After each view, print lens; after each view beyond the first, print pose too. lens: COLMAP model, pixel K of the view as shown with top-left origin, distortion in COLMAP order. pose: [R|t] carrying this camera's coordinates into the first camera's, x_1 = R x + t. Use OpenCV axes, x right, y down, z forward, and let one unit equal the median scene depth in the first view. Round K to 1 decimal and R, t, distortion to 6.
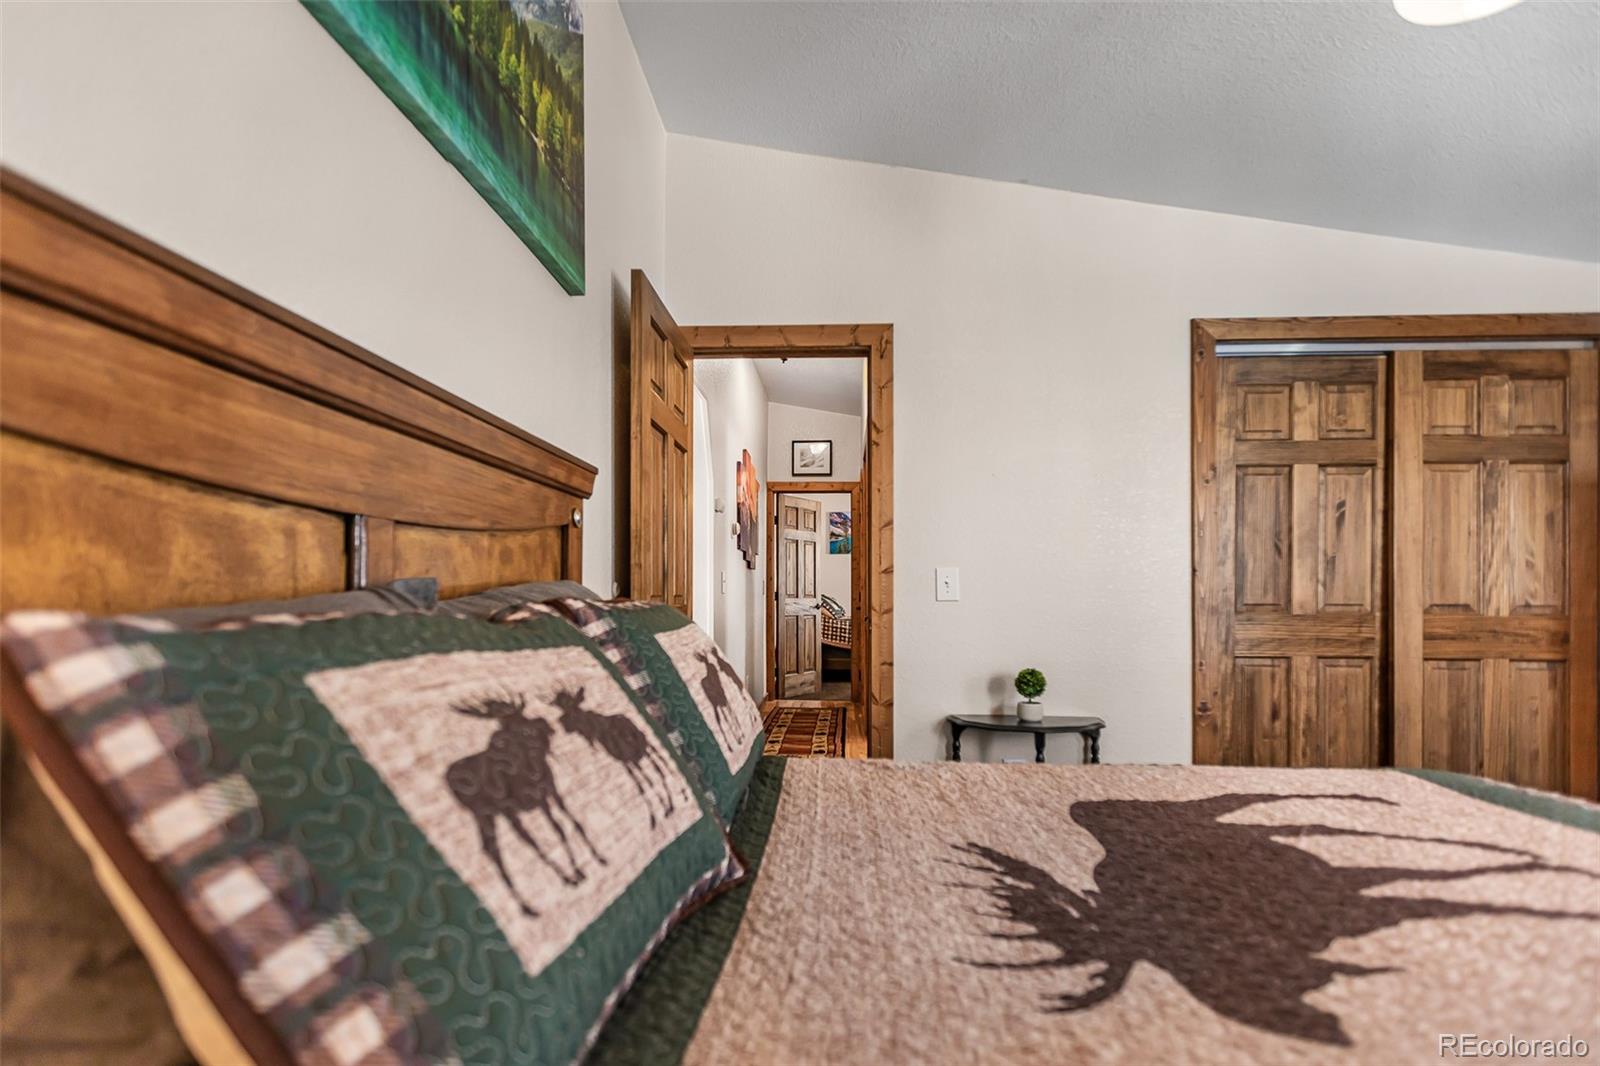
lens RADIAL K [[741.9, 0, 802.9], [0, 741.9, 591.7], [0, 0, 1]] dist [-0.001274, -0.000012]
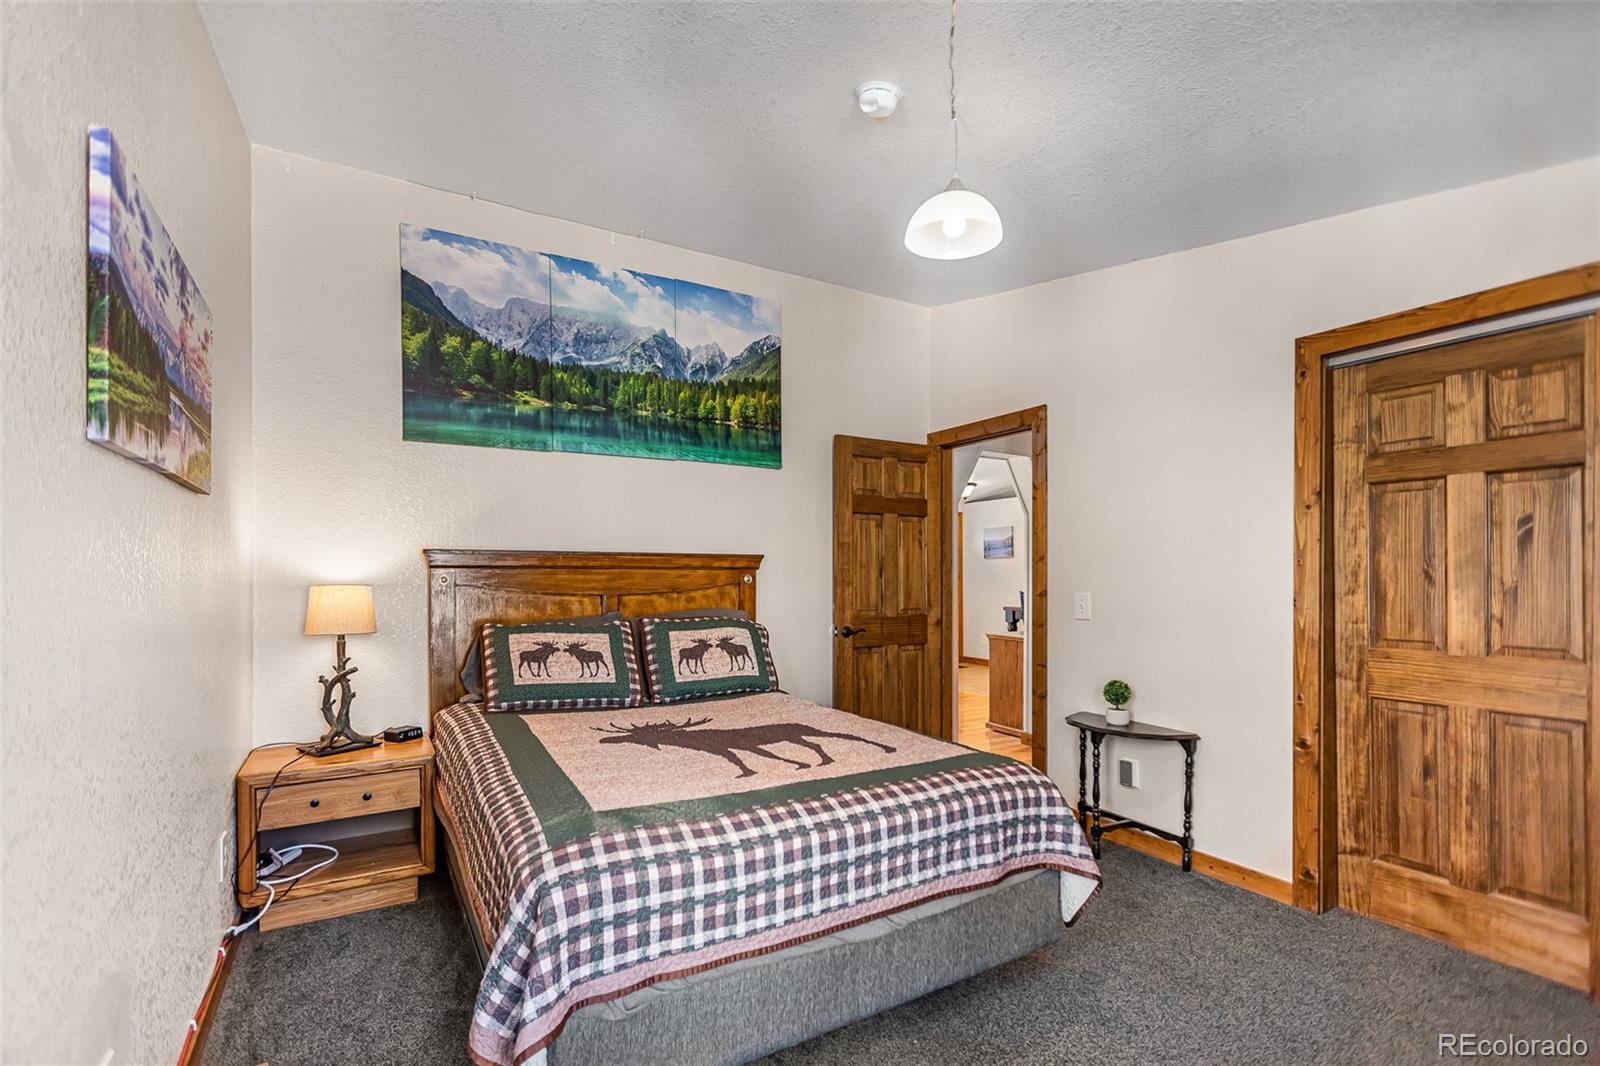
lens RADIAL K [[726.2, 0, 799.4], [0, 726.2, 581.7], [0, 0, 1]] dist [0.002706, 0.000300]
pose [[0.554954, 0.001514, -0.831880, 0.939030], [0.002871, 0.999989, 0.003736, -0.057240], [0.831876, -0.004462, 0.554944, -0.061415]]
